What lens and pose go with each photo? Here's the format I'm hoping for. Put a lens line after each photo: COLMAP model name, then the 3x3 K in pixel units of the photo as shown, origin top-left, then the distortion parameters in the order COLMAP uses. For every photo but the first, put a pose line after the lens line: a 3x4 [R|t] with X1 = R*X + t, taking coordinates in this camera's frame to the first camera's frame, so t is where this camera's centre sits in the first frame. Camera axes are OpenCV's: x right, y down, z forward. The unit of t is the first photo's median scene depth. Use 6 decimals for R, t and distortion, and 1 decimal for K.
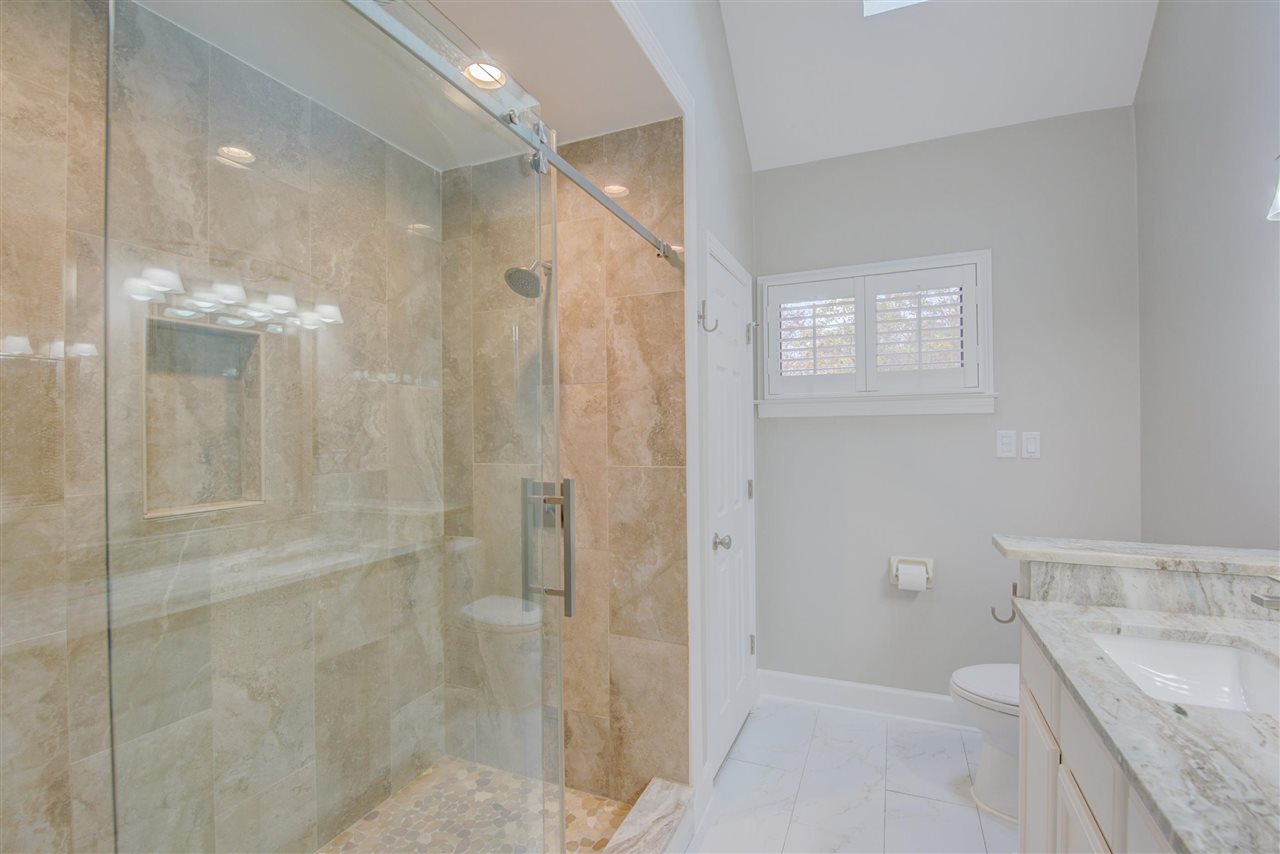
lens RADIAL K [[583.9, 0, 638.9], [0, 583.9, 424.1], [0, 0, 1]] dist [-0.010588, -0.001804]
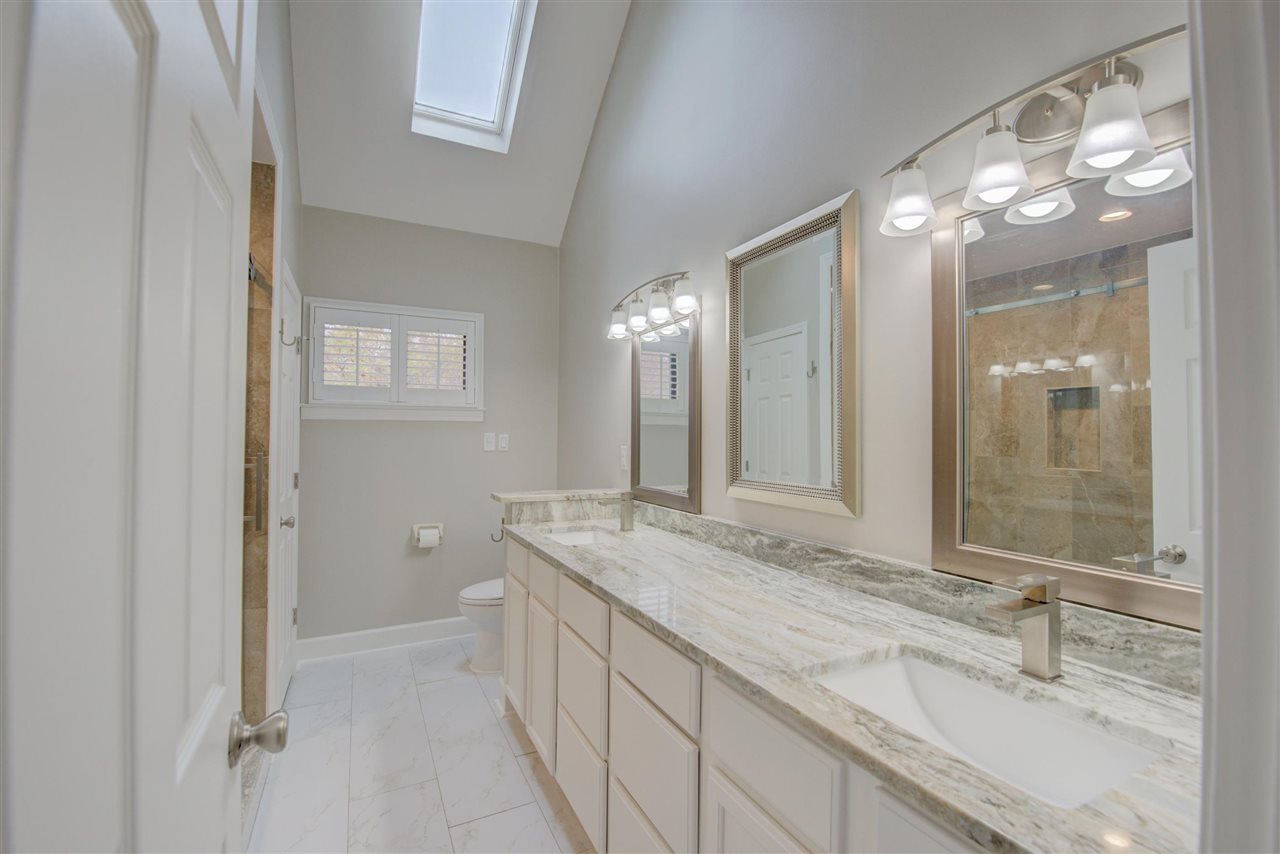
lens RADIAL K [[555.3, 0, 640.5], [0, 555.3, 426.3], [0, 0, 1]] dist [-0.011160, -0.002560]
pose [[0.639778, 0.027117, 0.768081, -0.259512], [-0.016812, 0.999632, -0.021288, 0.018406], [-0.768376, 0.000707, 0.639998, -0.264884]]
